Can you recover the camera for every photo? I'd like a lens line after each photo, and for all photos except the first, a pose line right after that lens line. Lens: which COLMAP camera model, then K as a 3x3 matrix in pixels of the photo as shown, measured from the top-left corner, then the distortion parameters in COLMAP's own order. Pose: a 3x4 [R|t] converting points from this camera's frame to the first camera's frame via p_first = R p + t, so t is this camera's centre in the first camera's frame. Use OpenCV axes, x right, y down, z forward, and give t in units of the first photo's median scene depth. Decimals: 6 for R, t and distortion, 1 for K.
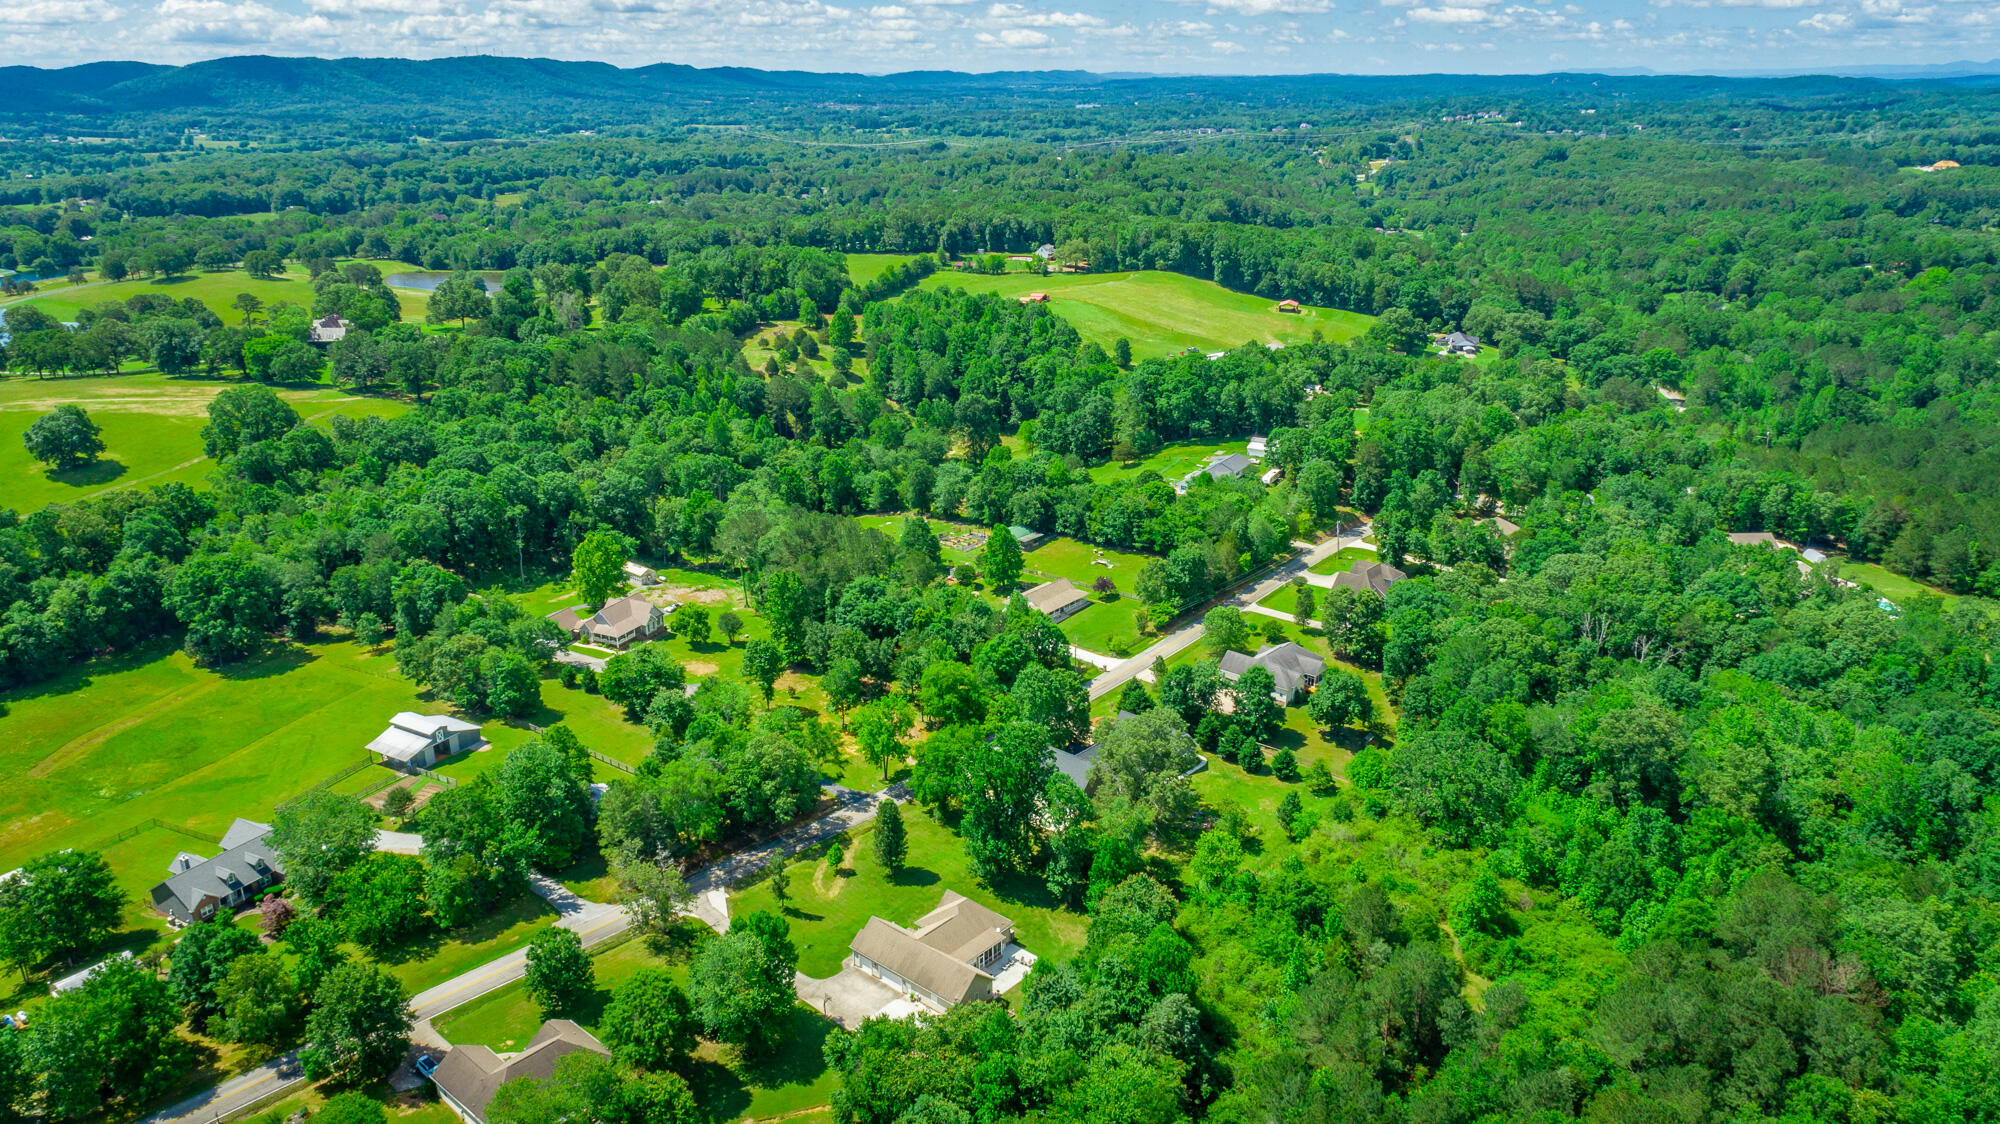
lens RADIAL K [[1336.6, 0, 1007.4], [0, 1336.6, 611.5], [0, 0, 1]] dist [-0.015339, 0.012198]
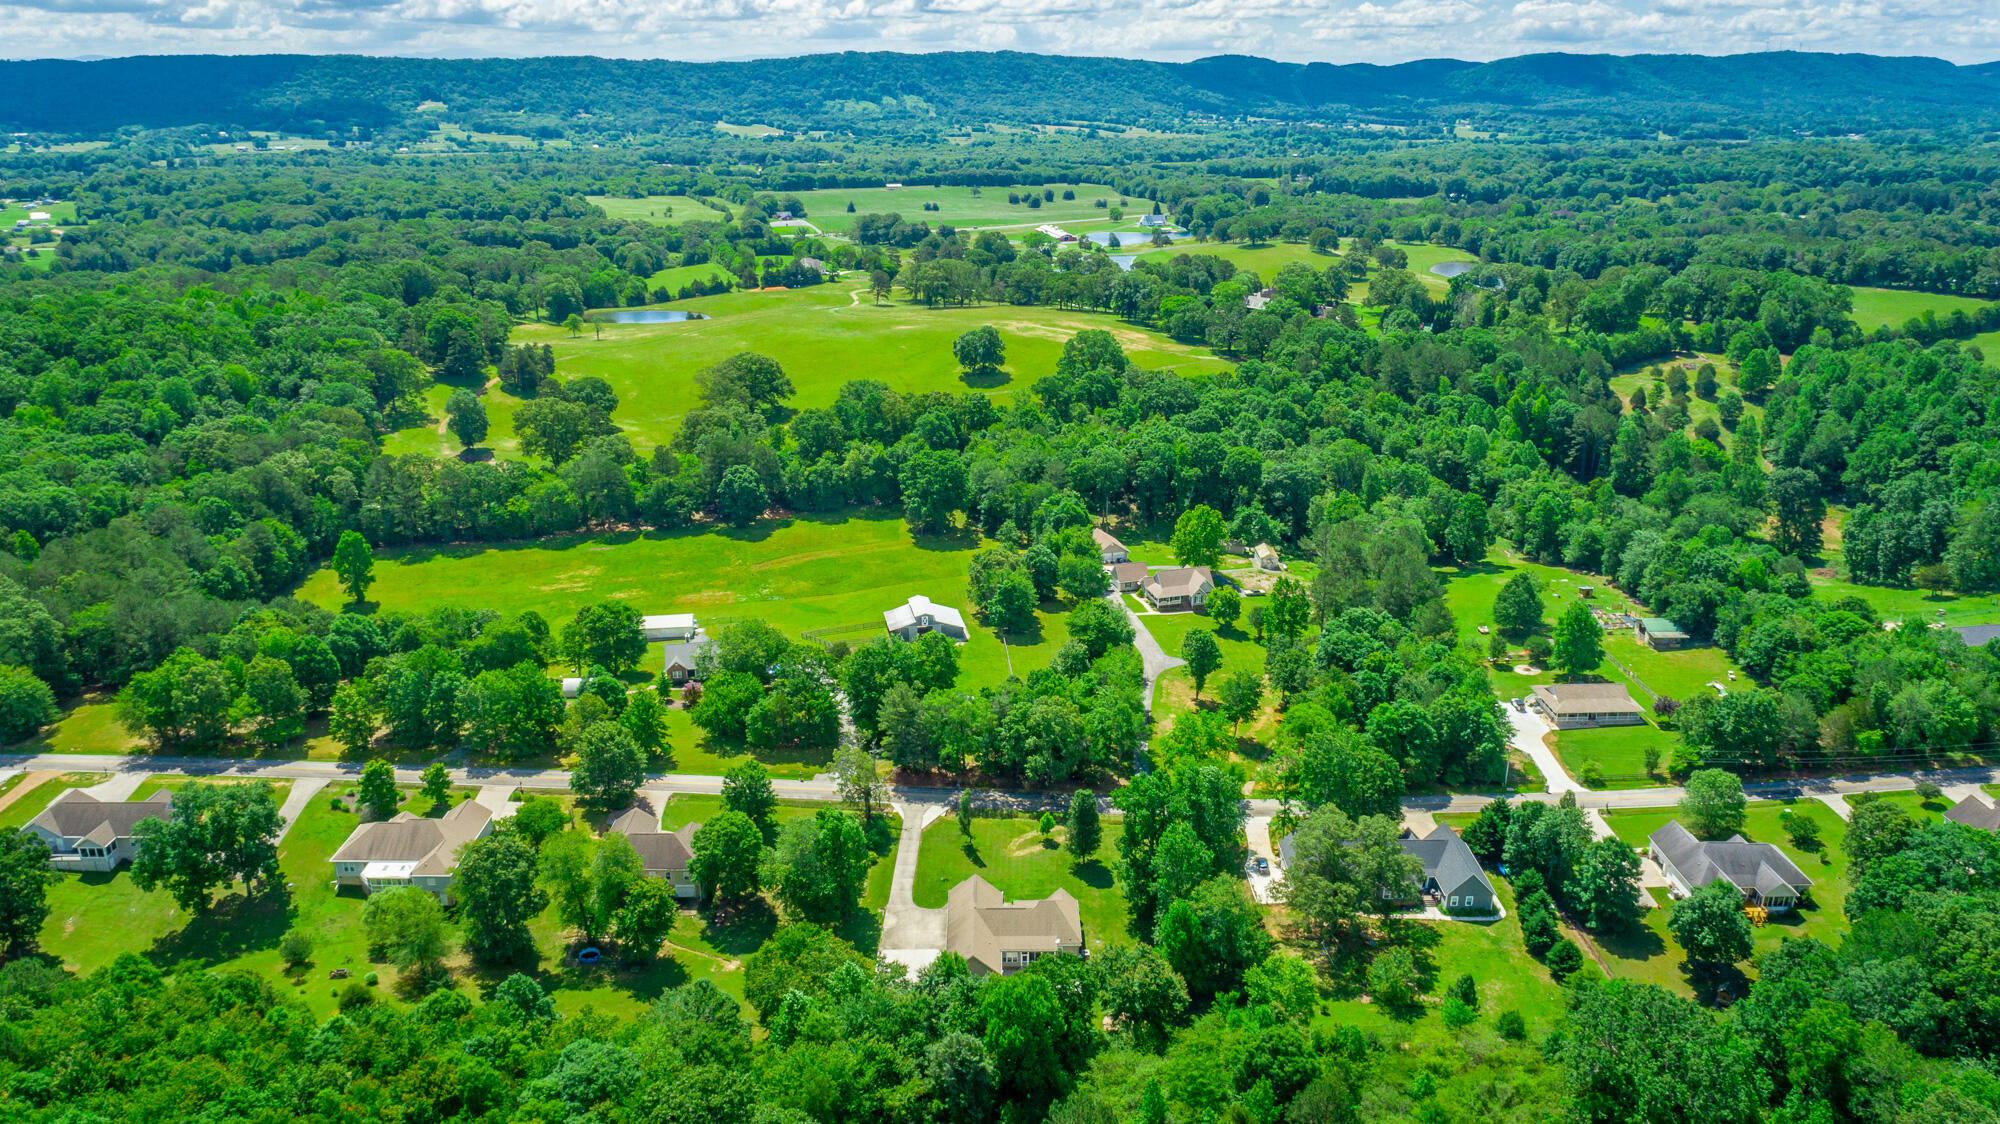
lens RADIAL K [[1336.6, 0, 1000.4], [0, 1336.6, 575.0], [0, 0, 1]] dist [-0.015339, 0.012198]
pose [[0.666692, 0.261592, -0.697919, 0.361511], [-0.276691, 0.956337, 0.094141, -0.063463], [0.692072, 0.130345, 0.709962, 0.141469]]
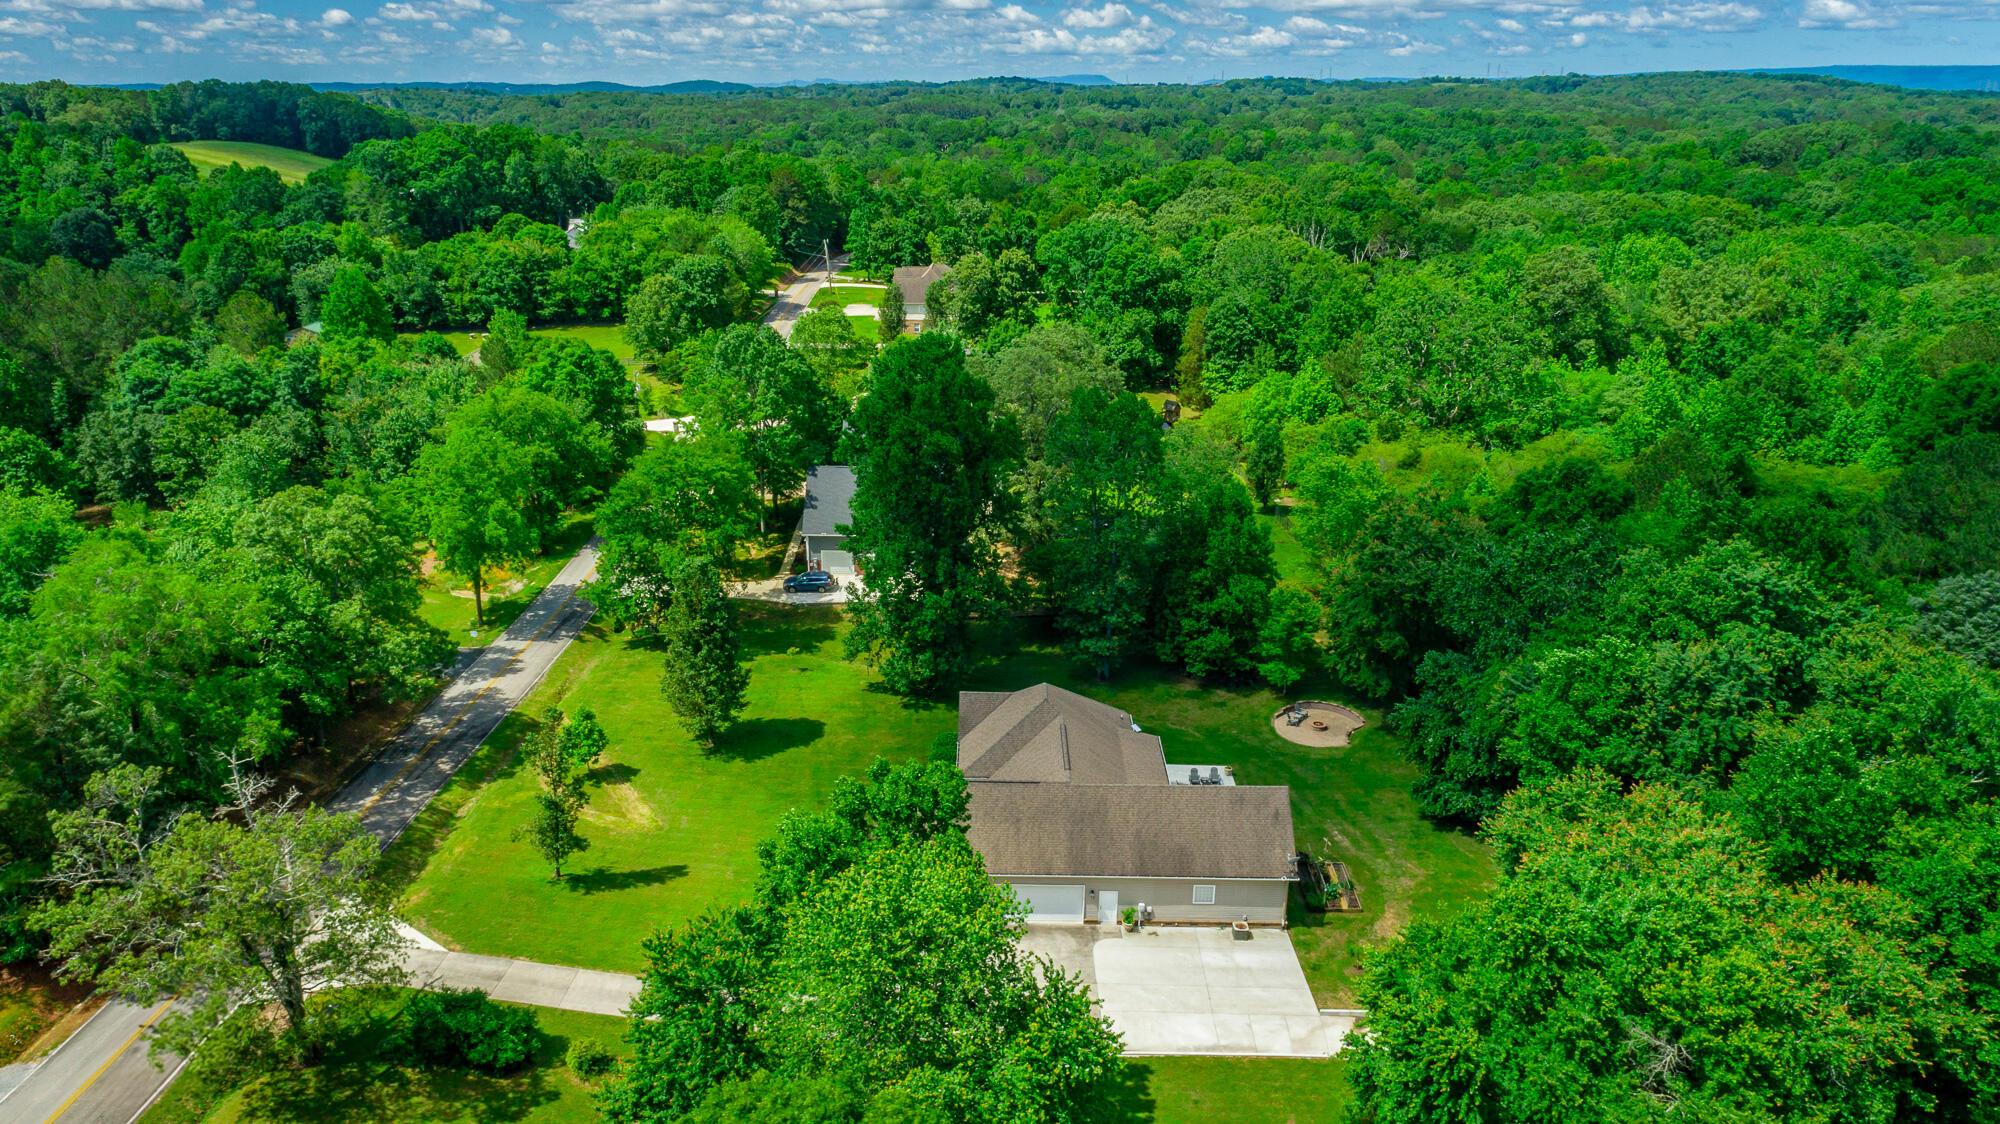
lens RADIAL K [[1336.6, 0, 954.0], [0, 1336.6, 598.6], [0, 0, 1]] dist [-0.015339, 0.012198]
pose [[0.772262, -0.211068, 0.599218, -0.186946], [0.215439, 0.974316, 0.065538, 0.096239], [-0.597661, 0.078482, 0.797899, 0.422956]]
